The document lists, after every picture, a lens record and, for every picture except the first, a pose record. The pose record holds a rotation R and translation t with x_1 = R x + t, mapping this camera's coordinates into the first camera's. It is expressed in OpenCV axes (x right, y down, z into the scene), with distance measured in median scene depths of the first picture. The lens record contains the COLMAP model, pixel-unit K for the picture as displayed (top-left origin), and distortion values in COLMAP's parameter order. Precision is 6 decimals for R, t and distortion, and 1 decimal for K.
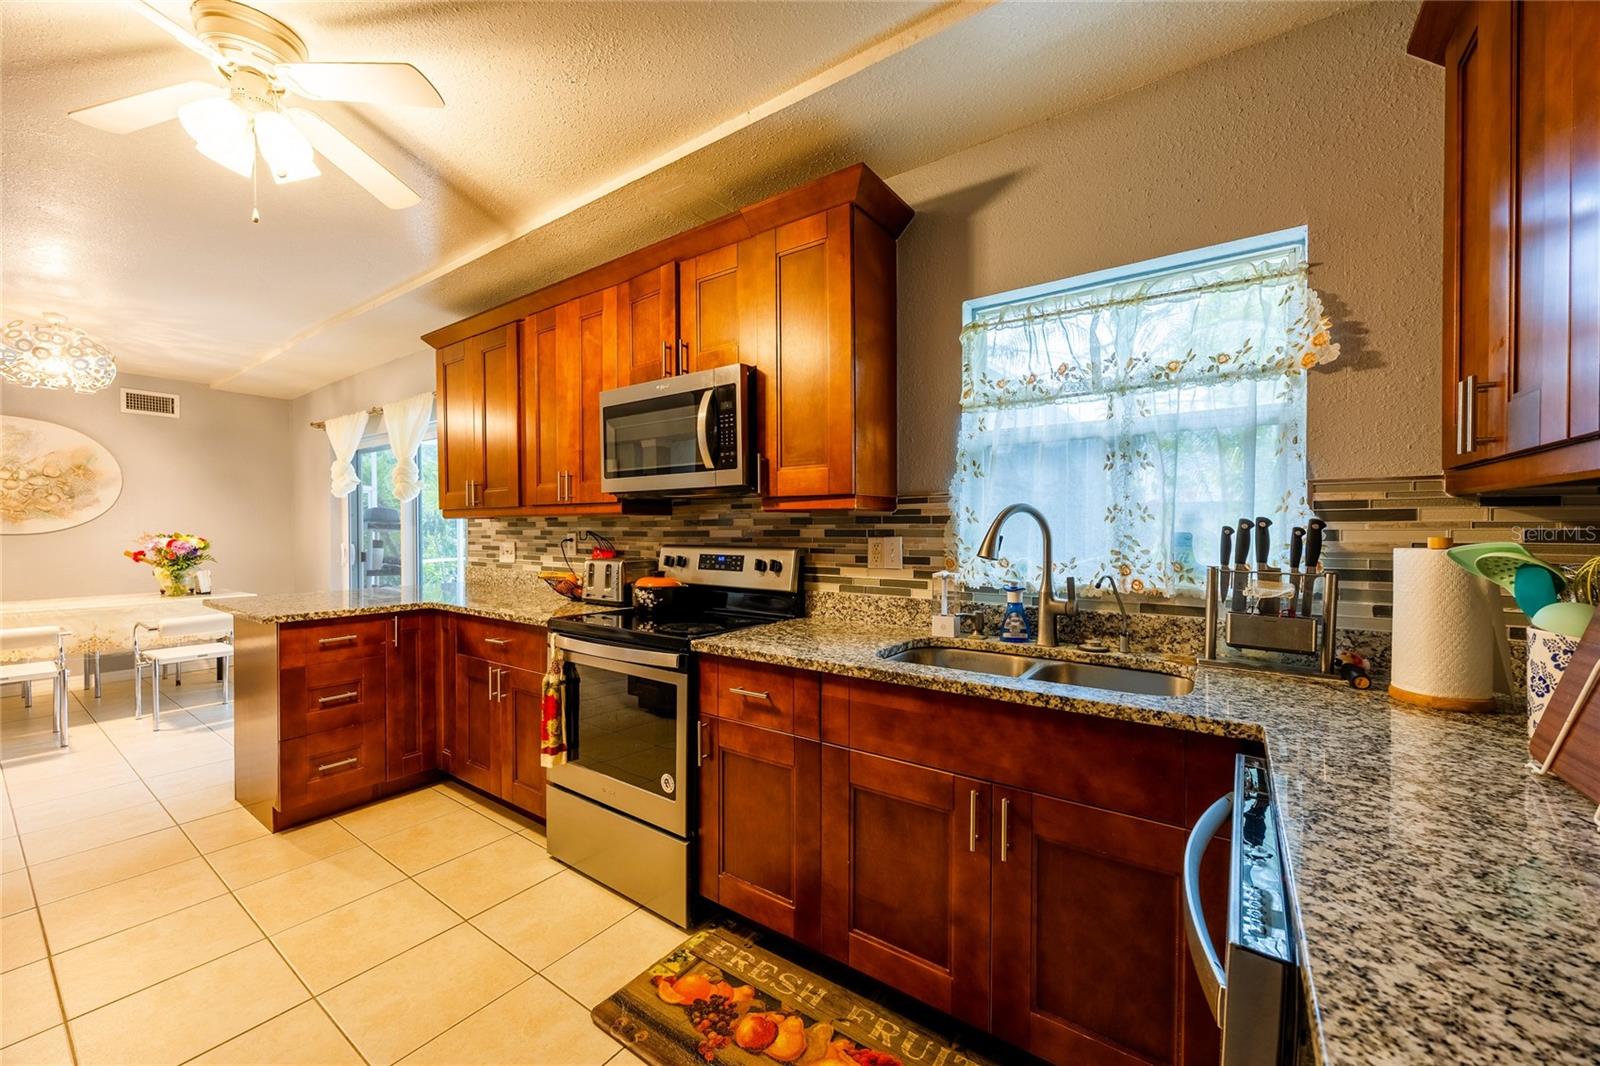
lens RADIAL K [[621.4, 0, 791.8], [0, 621.4, 533.1], [0, 0, 1]] dist [-0.002857, 0.001081]
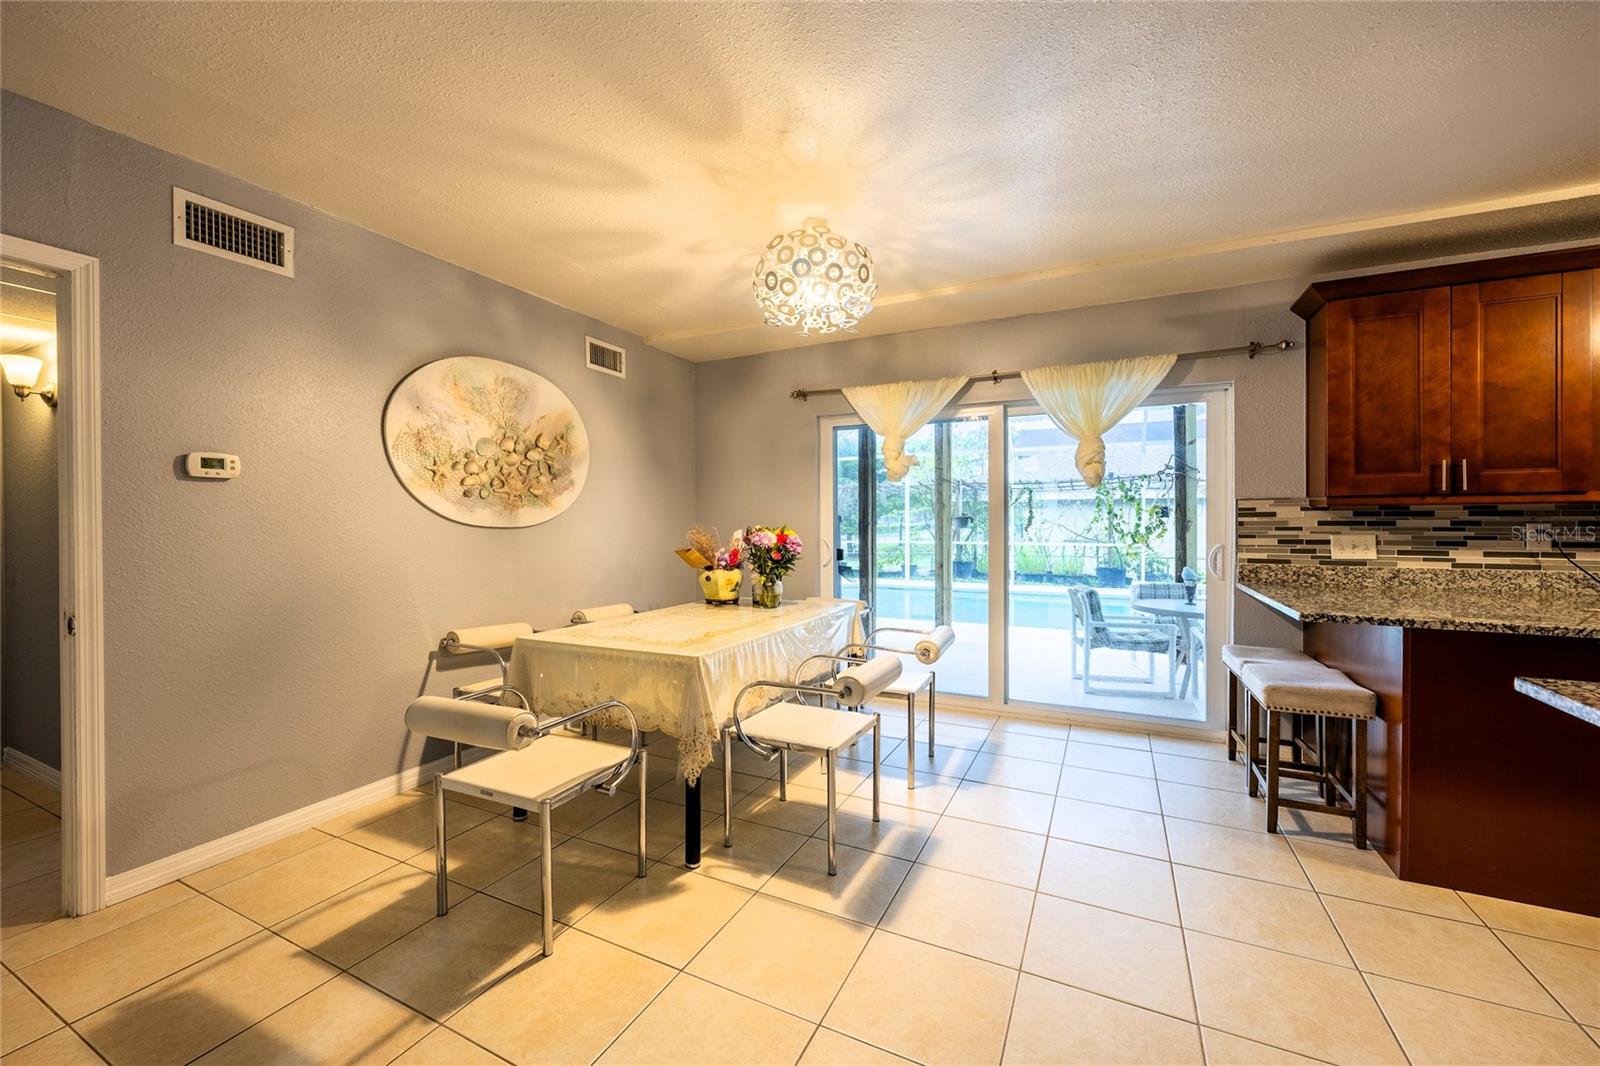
lens RADIAL K [[621.4, 0, 790.1], [0, 621.4, 523.1], [0, 0, 1]] dist [-0.002857, 0.001081]
pose [[0.986860, -0.002133, 0.161563, -1.882472], [0.002898, 0.999986, -0.004501, 0.000283], [-0.161551, 0.004910, 0.986852, 0.415177]]
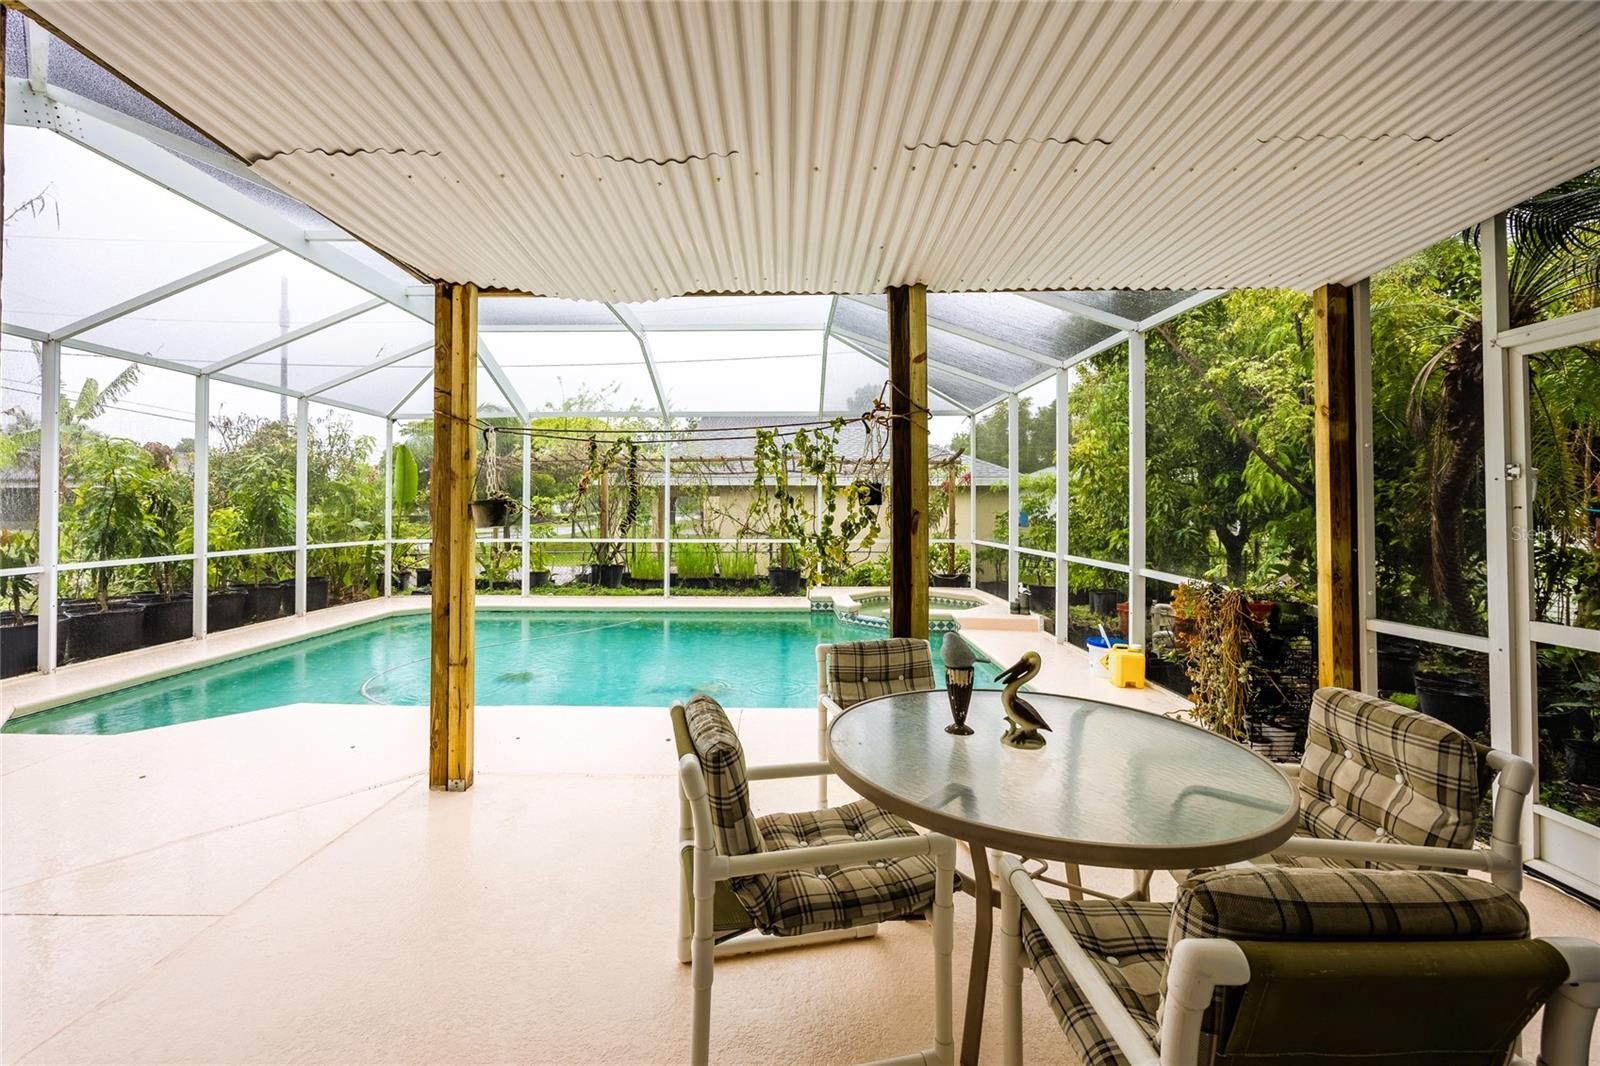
lens RADIAL K [[621.4, 0, 769.1], [0, 621.4, 502.7], [0, 0, 1]] dist [-0.002857, 0.001081]
pose [[0.818319, 0.008909, 0.574695, -0.966130], [0.003336, 0.999789, -0.020248, -0.007683], [-0.574755, 0.018487, 0.818117, 1.634290]]
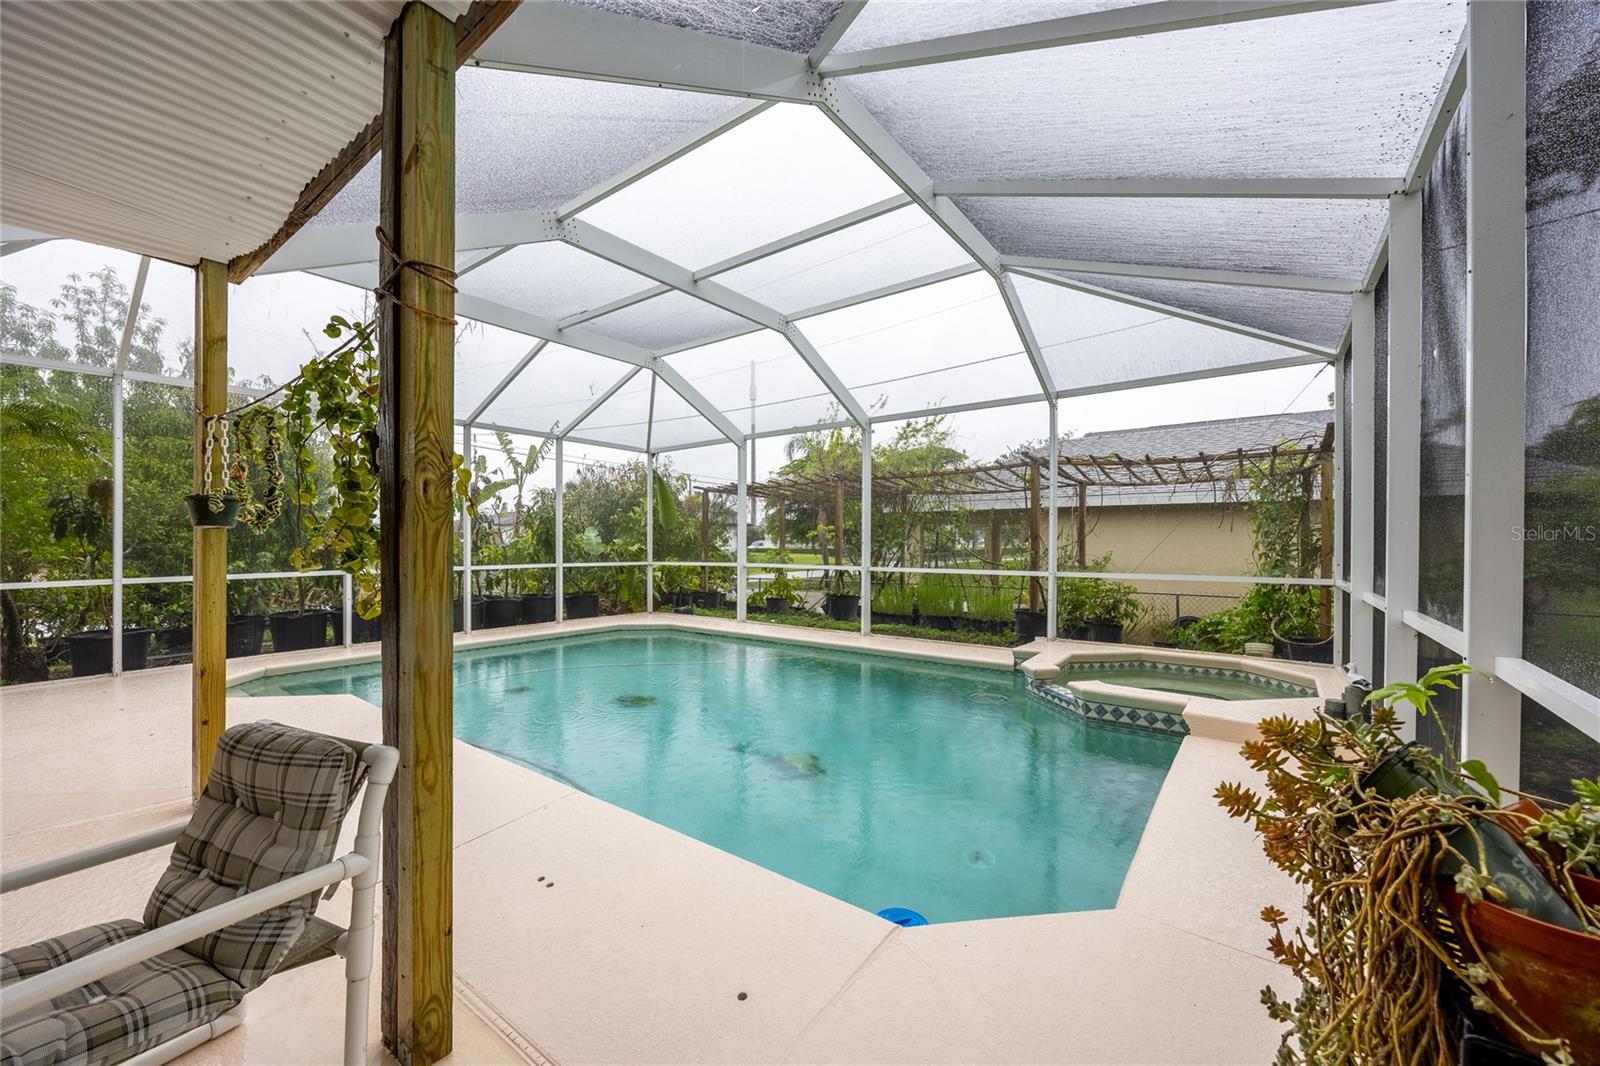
lens RADIAL K [[615.4, 0, 790.4], [0, 615.4, 545.9], [0, 0, 1]] dist [-0.005987, 0.000237]
pose [[0.999882, 0.004901, -0.014548, 0.349311], [-0.004990, 0.999969, -0.006088, 0.050220], [0.014518, 0.006160, 0.999876, 1.891143]]
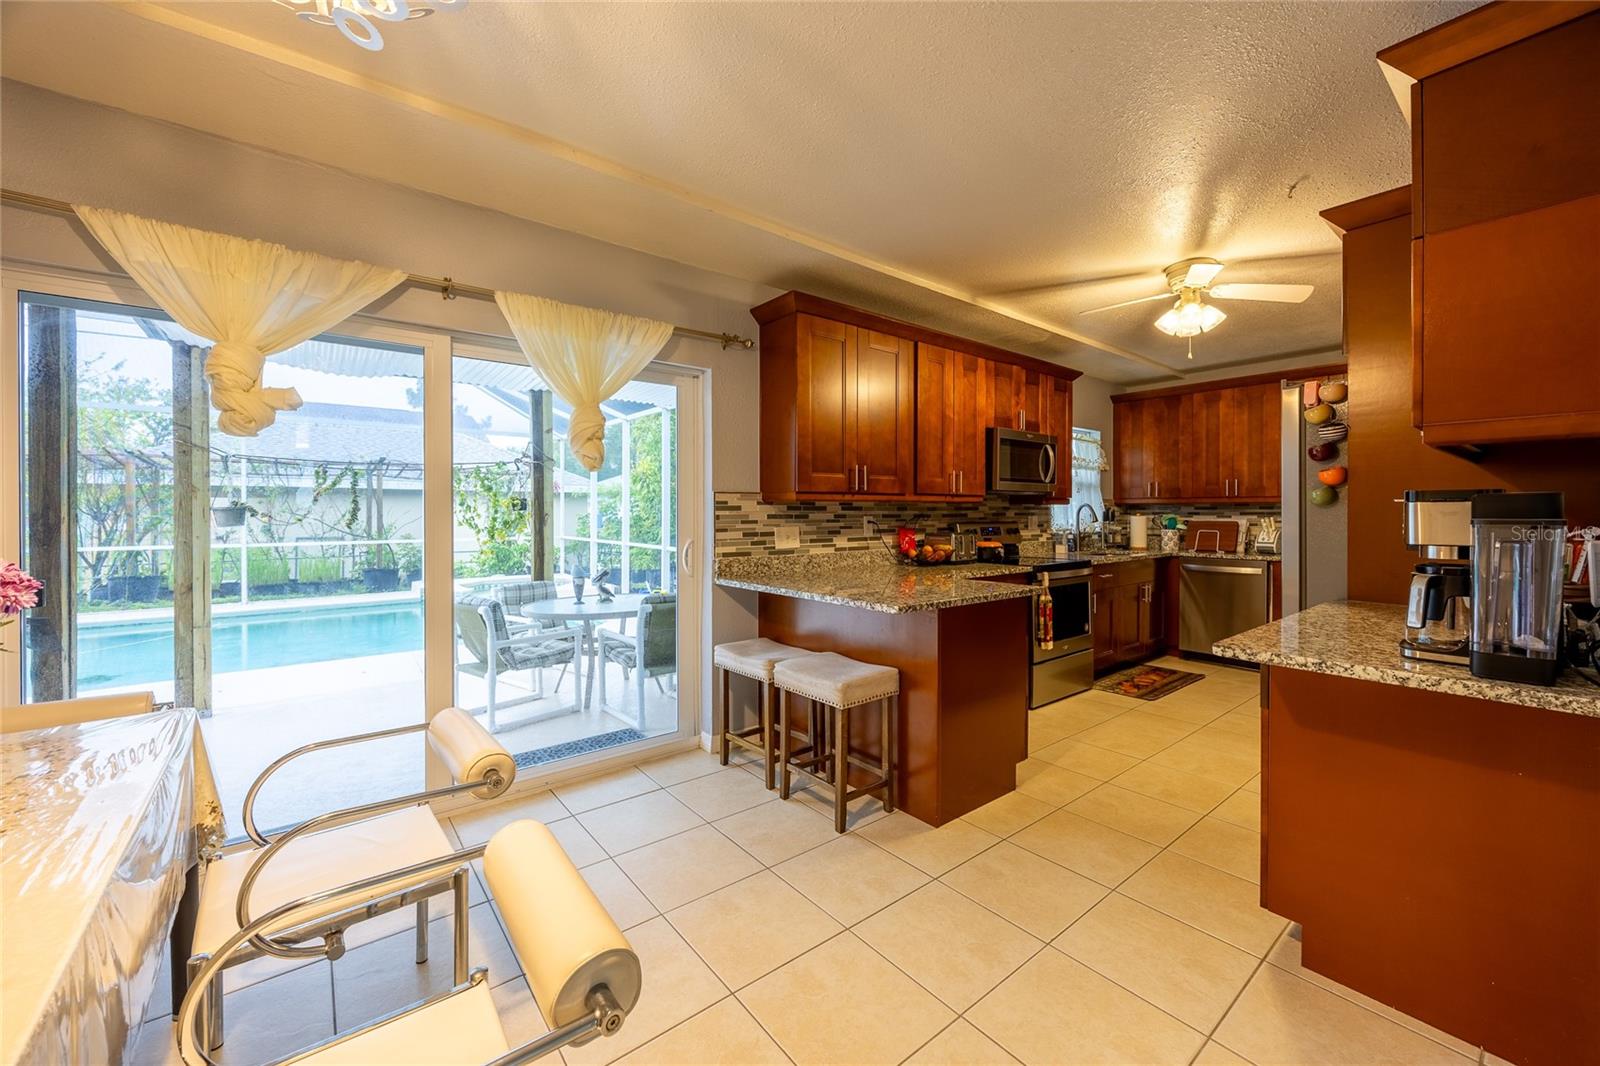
lens RADIAL K [[622.3, 0, 780.6], [0, 622.3, 516.4], [0, 0, 1]] dist [-0.001614, -0.000428]
pose [[0.280870, -0.006062, 0.959727, -1.922238], [0.009152, 0.999952, 0.003638, -0.006962], [-0.959702, 0.007761, 0.280912, 1.041220]]
